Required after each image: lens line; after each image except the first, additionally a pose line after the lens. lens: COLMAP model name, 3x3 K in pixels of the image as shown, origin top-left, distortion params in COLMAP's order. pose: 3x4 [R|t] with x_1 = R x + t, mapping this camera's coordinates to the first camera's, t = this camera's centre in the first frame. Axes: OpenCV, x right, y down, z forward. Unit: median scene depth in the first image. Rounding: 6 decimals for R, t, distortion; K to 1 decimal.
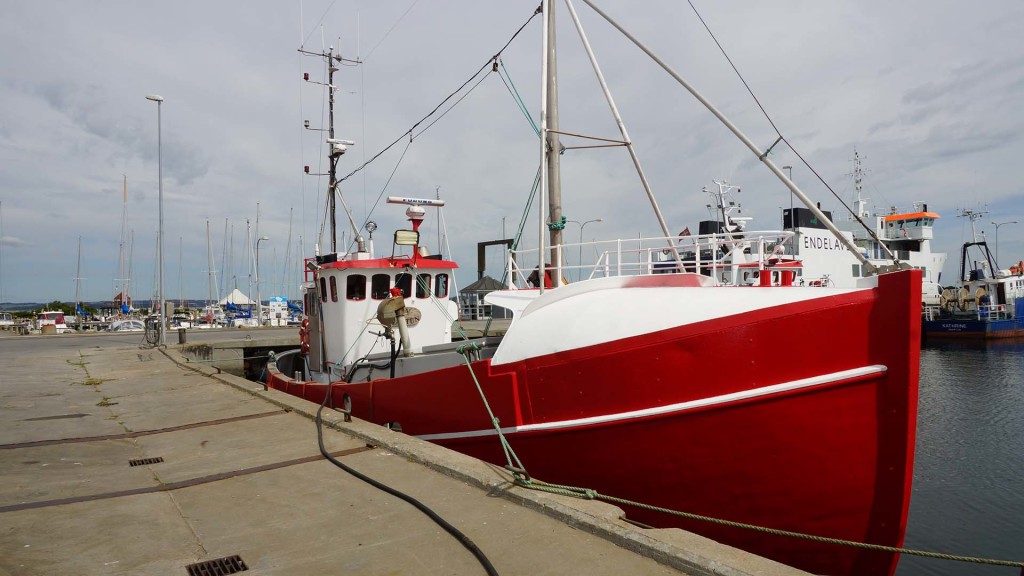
lens RADIAL K [[708.3, 0, 533.1], [0, 708.3, 289.6], [0, 0, 1]] dist [0.008212, 0.003567]
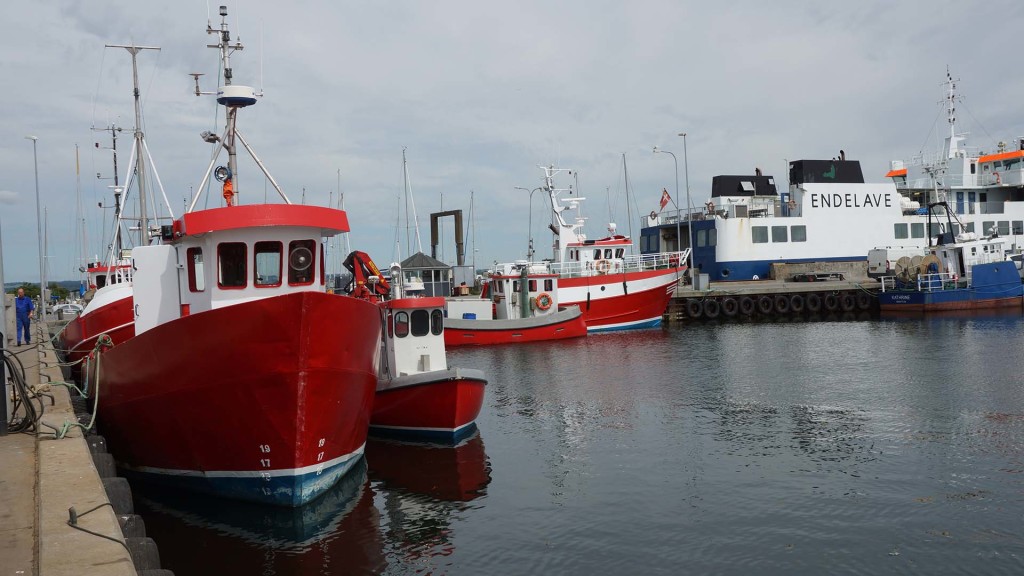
lens RADIAL K [[1070.5, 0, 526.5], [0, 1070.5, 310.3], [0, 0, 1]] dist [0.067182, 0.000000]
pose [[0.982188, -0.012223, -0.187501, 0.301367], [0.022366, 0.998393, 0.052078, -0.011355], [0.186563, -0.055344, 0.980883, -0.339181]]
